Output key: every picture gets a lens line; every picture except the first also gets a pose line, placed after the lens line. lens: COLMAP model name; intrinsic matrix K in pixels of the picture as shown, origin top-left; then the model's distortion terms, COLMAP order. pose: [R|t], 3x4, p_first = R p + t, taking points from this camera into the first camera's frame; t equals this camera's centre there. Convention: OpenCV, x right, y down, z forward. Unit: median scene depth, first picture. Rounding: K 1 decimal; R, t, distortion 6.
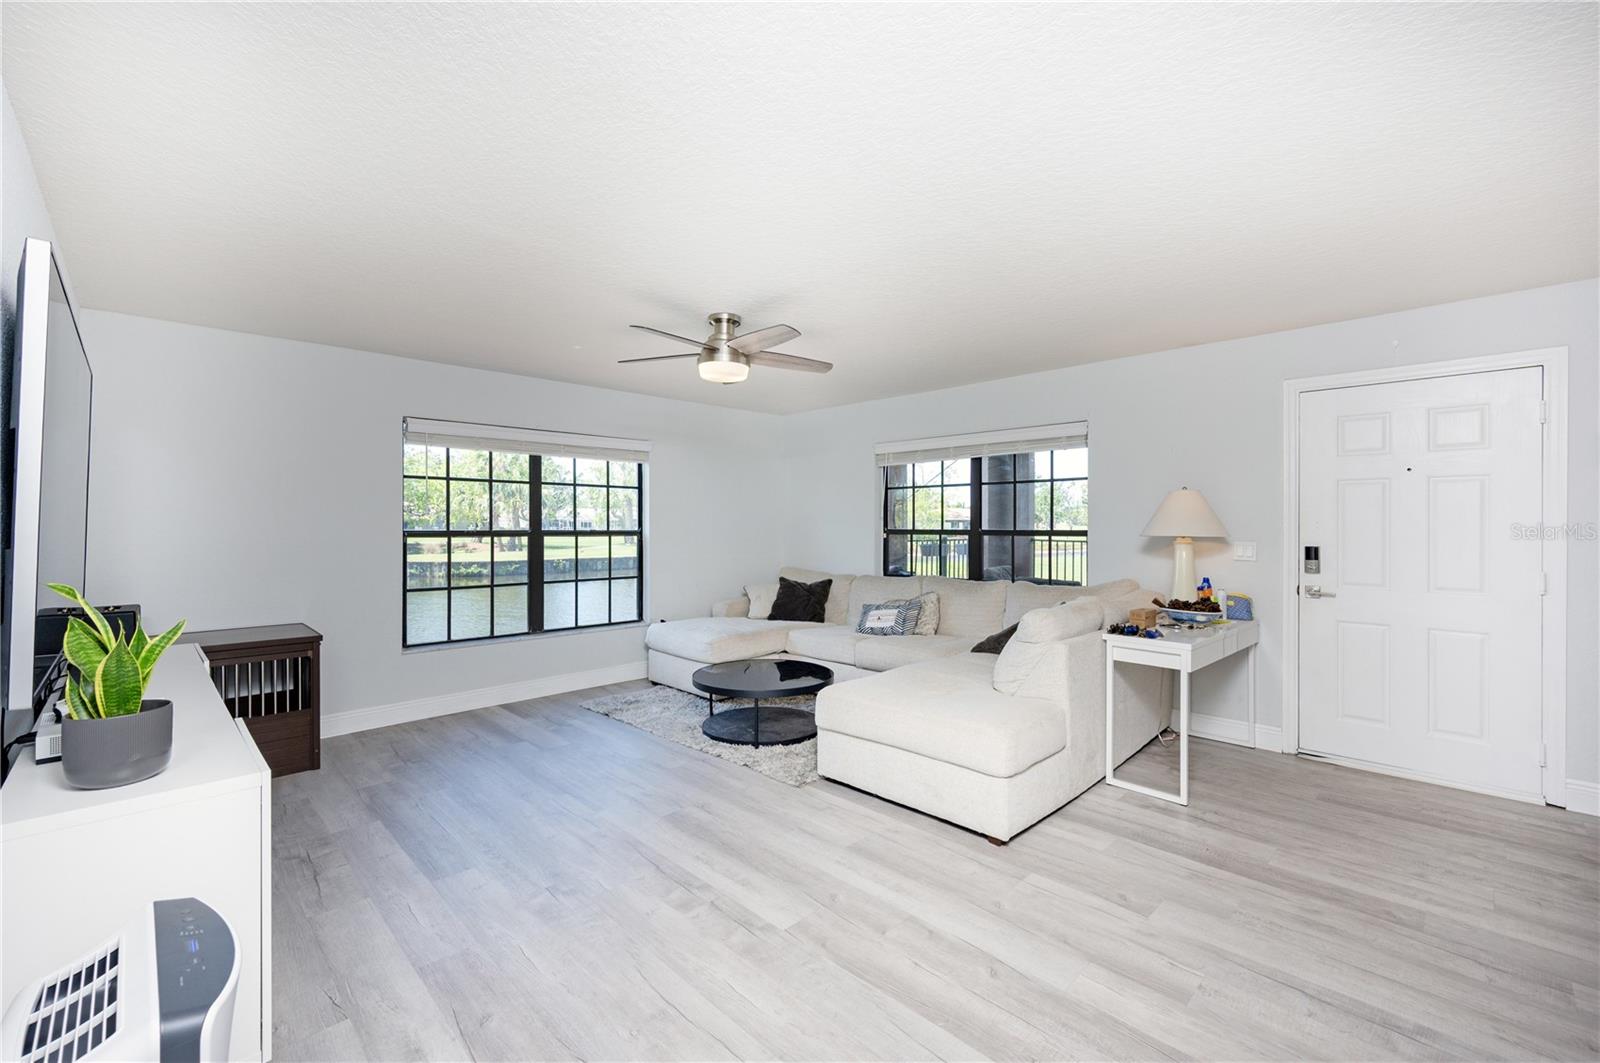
lens RADIAL K [[682.9, 0, 797.8], [0, 682.9, 526.2], [0, 0, 1]] dist [-0.000825, -0.000071]
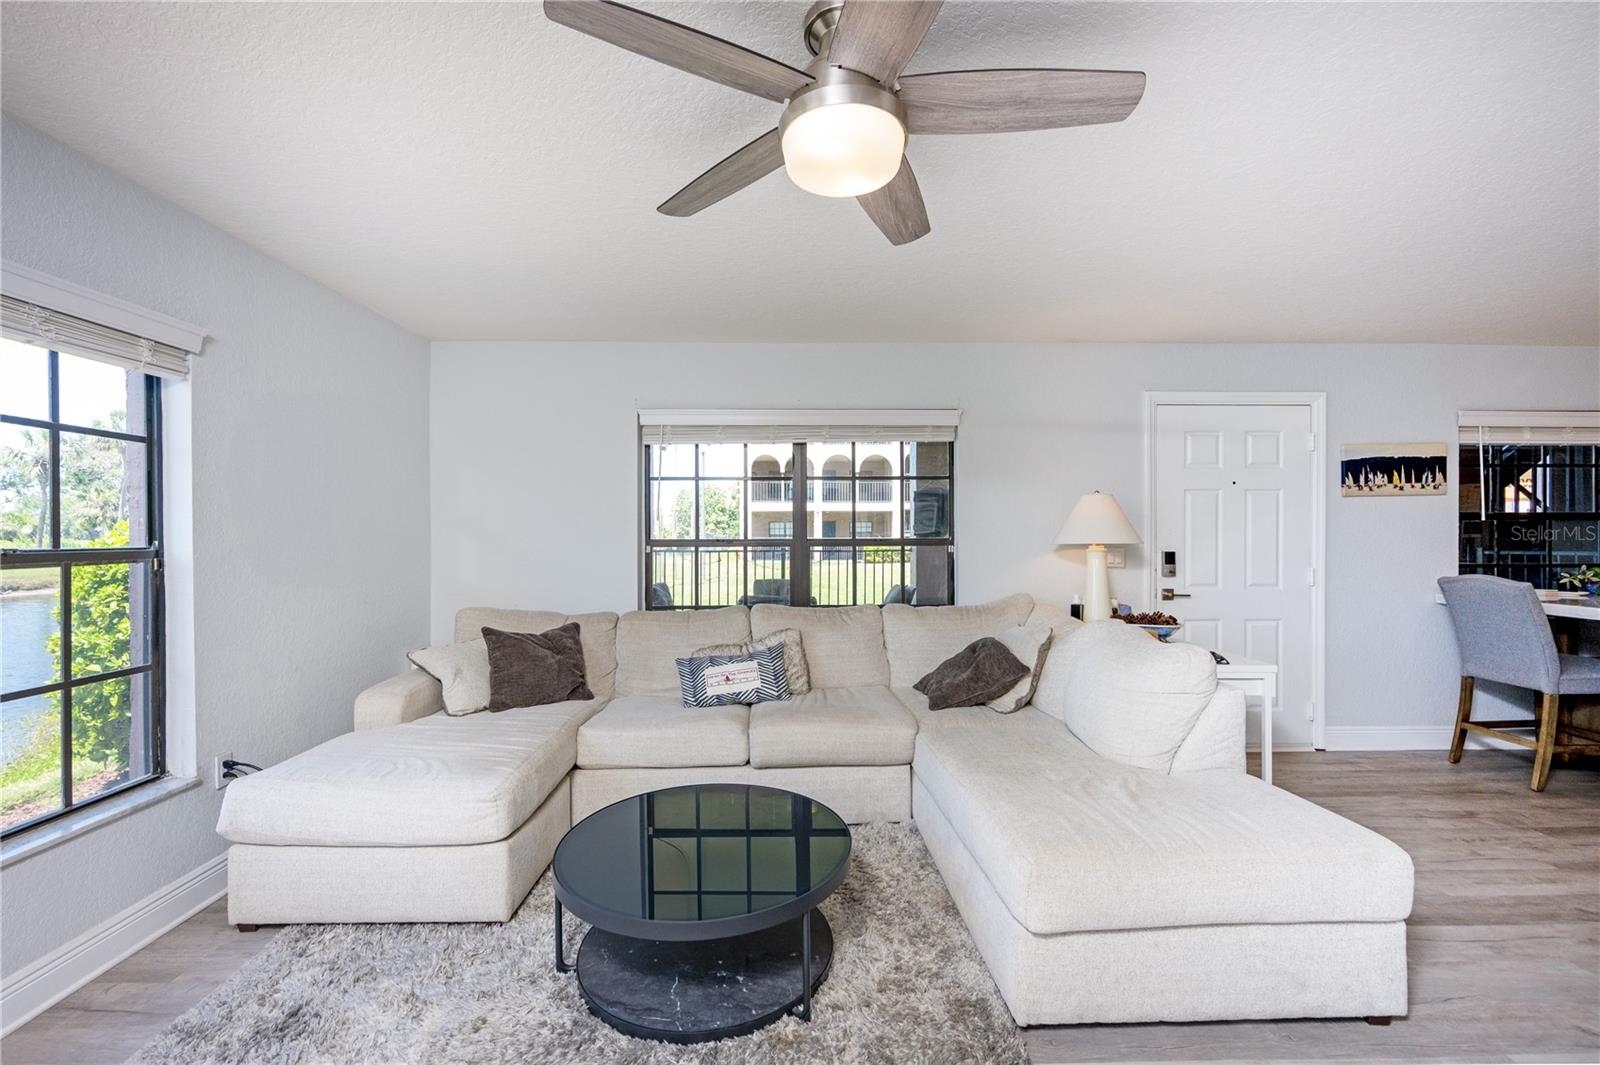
lens RADIAL K [[679.8, 0, 804.1], [0, 679.8, 534.2], [0, 0, 1]] dist [0.002637, -0.000041]
pose [[0.677199, -0.004458, 0.735786, -0.304744], [0.003610, 0.999990, 0.002736, -0.001639], [-0.735791, 0.000803, 0.677208, 0.527945]]
